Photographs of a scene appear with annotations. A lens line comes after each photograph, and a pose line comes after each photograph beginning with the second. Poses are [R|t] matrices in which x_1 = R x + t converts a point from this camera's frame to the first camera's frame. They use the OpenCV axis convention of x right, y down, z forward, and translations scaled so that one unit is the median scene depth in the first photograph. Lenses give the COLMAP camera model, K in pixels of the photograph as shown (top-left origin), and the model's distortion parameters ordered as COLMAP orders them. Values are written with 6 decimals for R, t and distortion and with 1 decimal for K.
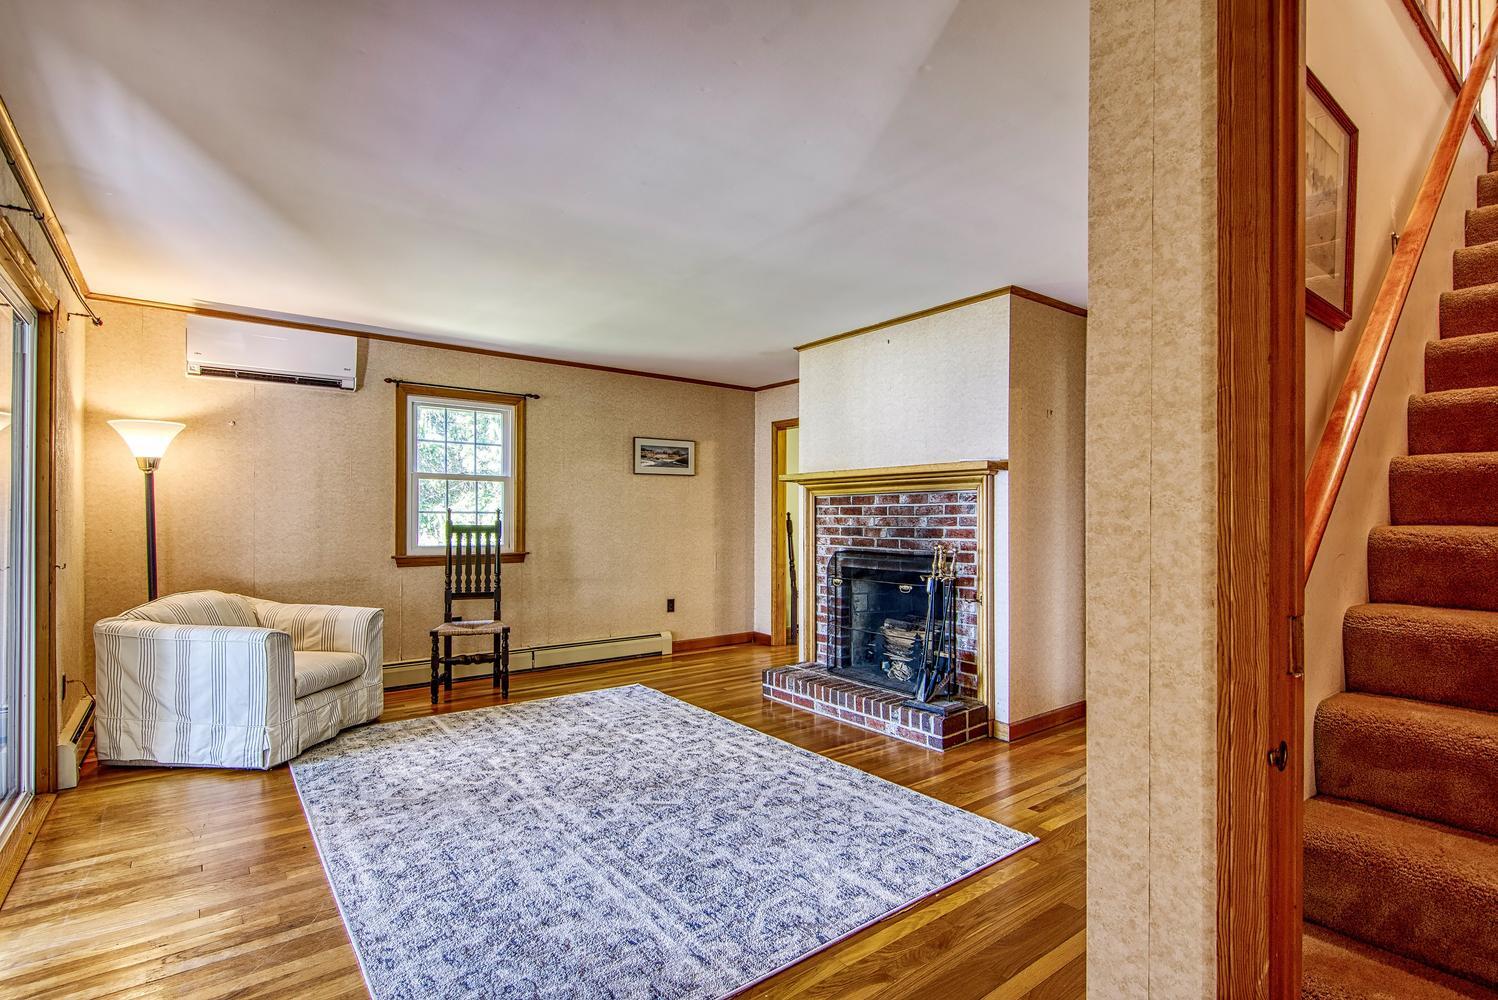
lens RADIAL K [[725.2, 0, 748.0], [0, 725.2, 510.1], [0, 0, 1]] dist [0.002904, 0.000387]
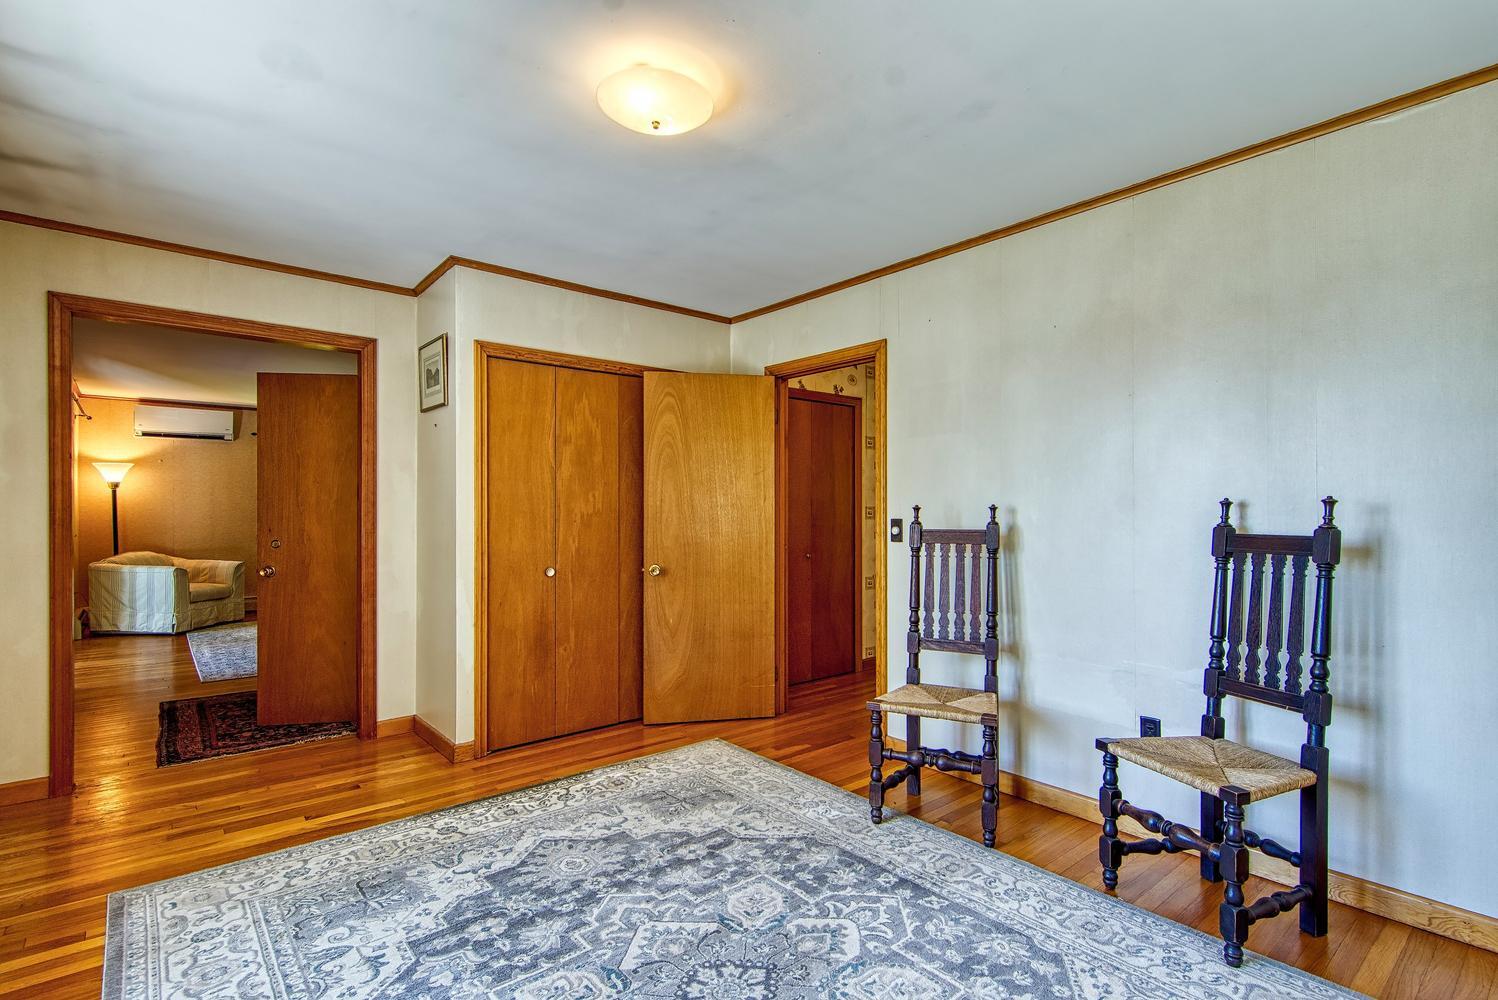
lens RADIAL K [[725.2, 0, 750.5], [0, 725.2, 504.3], [0, 0, 1]] dist [0.002904, 0.000387]
pose [[0.998856, 0.002927, 0.047730, 0.818793], [-0.003184, 0.999981, 0.005312, -0.029885], [-0.047714, -0.005458, 0.998846, -1.069869]]
